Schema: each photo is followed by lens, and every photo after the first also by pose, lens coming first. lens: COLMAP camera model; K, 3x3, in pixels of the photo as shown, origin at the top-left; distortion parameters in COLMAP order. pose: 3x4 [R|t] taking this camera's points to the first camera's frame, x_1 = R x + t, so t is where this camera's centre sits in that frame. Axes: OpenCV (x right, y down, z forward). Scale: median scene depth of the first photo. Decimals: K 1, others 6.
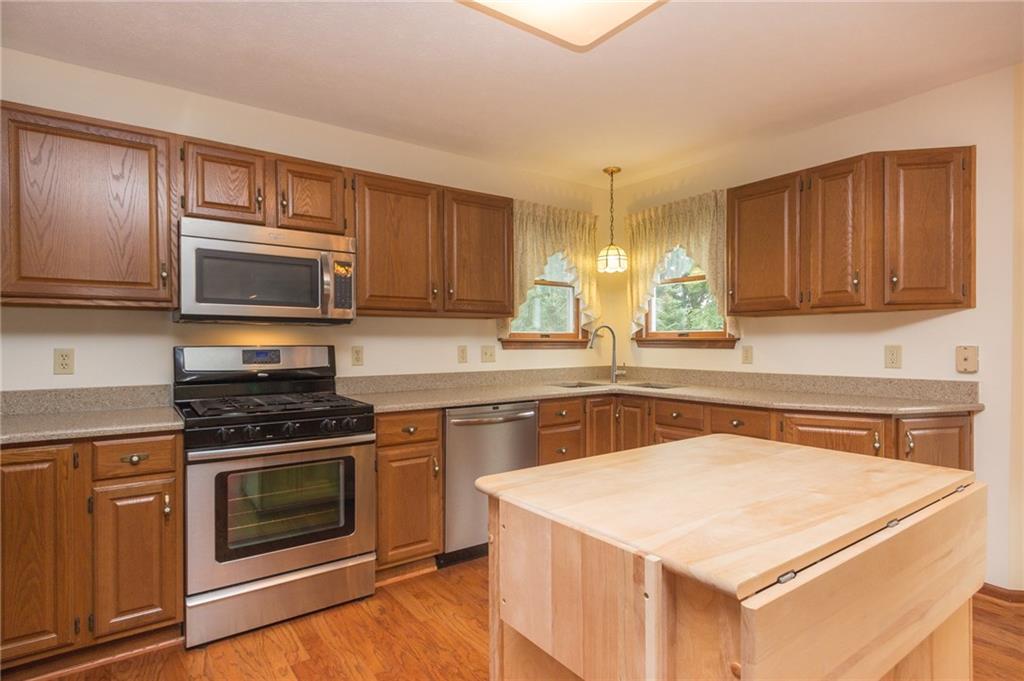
lens RADIAL K [[538.4, 0, 508.8], [0, 538.4, 347.9], [0, 0, 1]] dist [0.000208, -0.001482]
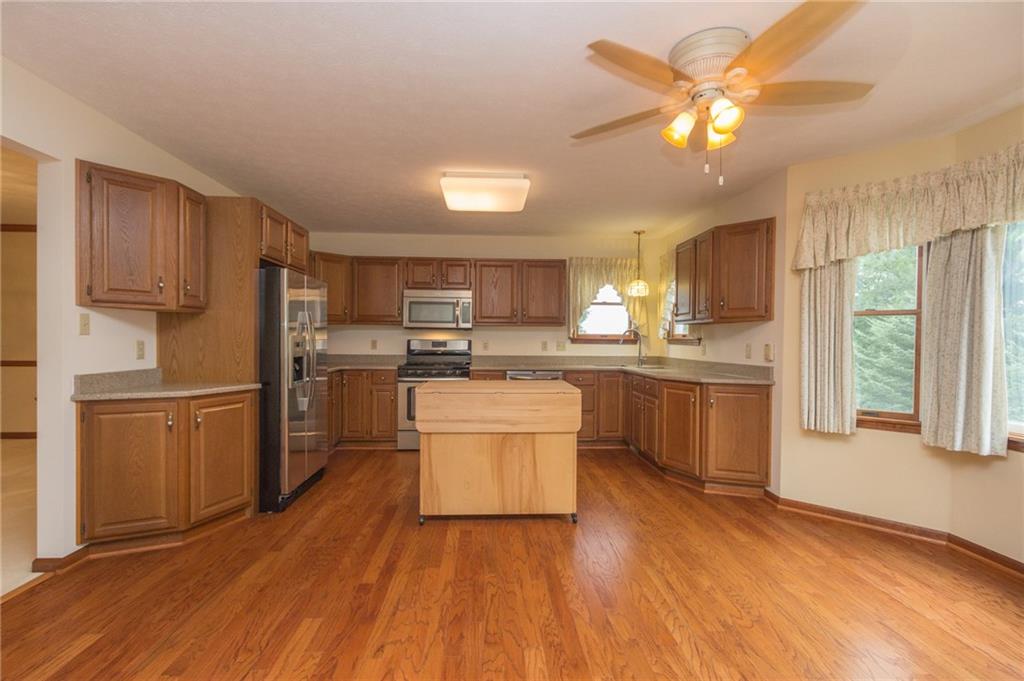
lens RADIAL K [[472.7, 0, 498.9], [0, 472.7, 346.4], [0, 0, 1]] dist [0.004755, -0.001803]
pose [[0.829378, 0.018449, -0.558383, 0.883276], [-0.017906, 0.999819, 0.006438, 0.007529], [0.558400, 0.004659, 0.829559, -0.539063]]
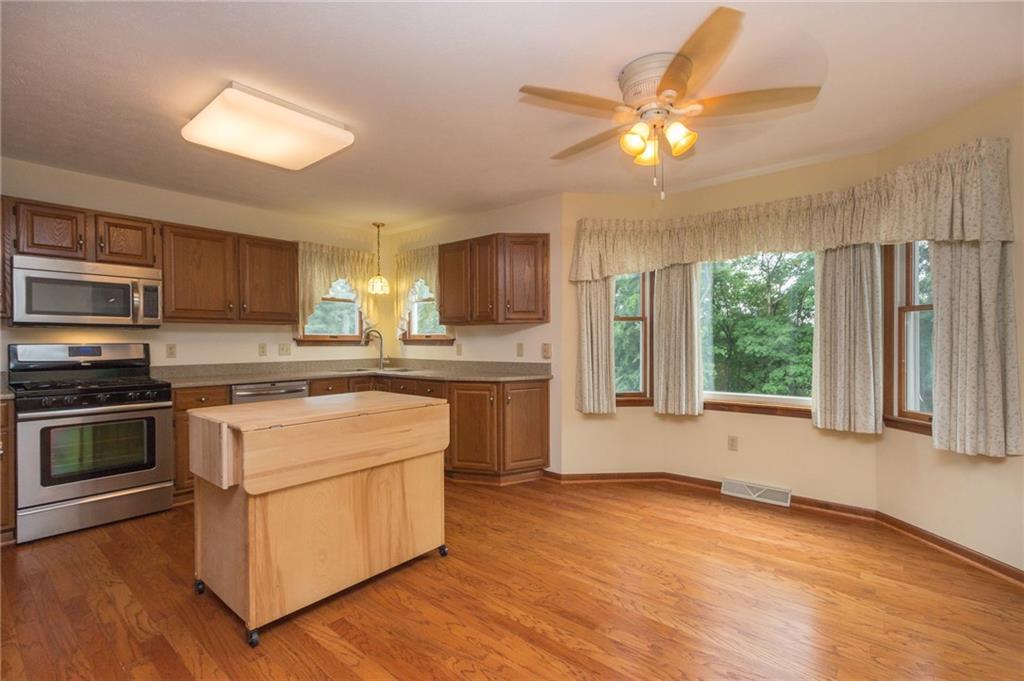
lens RADIAL K [[472.7, 0, 510.0], [0, 472.7, 347.2], [0, 0, 1]] dist [0.004755, -0.001803]
pose [[0.971658, -0.002379, 0.236380, 0.326510], [0.002376, 0.999997, 0.000298, 0.007830], [-0.236380, 0.000272, 0.971661, -0.468471]]
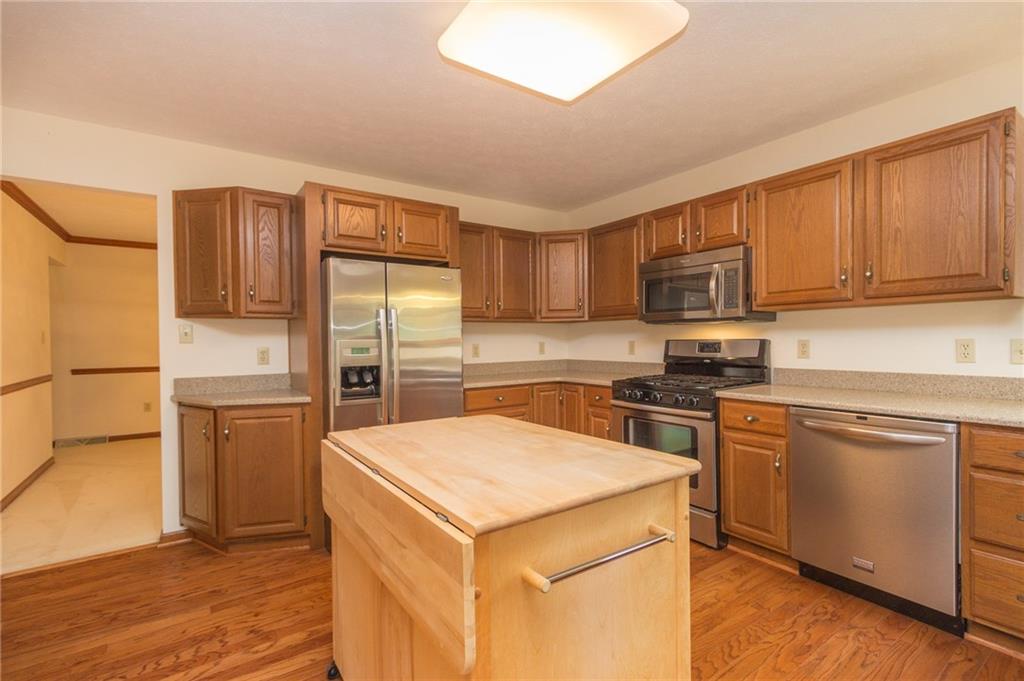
lens RADIAL K [[472.7, 0, 508.7], [0, 472.7, 345.3], [0, 0, 1]] dist [0.004755, -0.001803]
pose [[-0.022038, 0.016054, -0.999628, 0.731138], [-0.000255, 0.999871, 0.016064, -0.007489], [0.999757, 0.000609, -0.022031, 0.521262]]
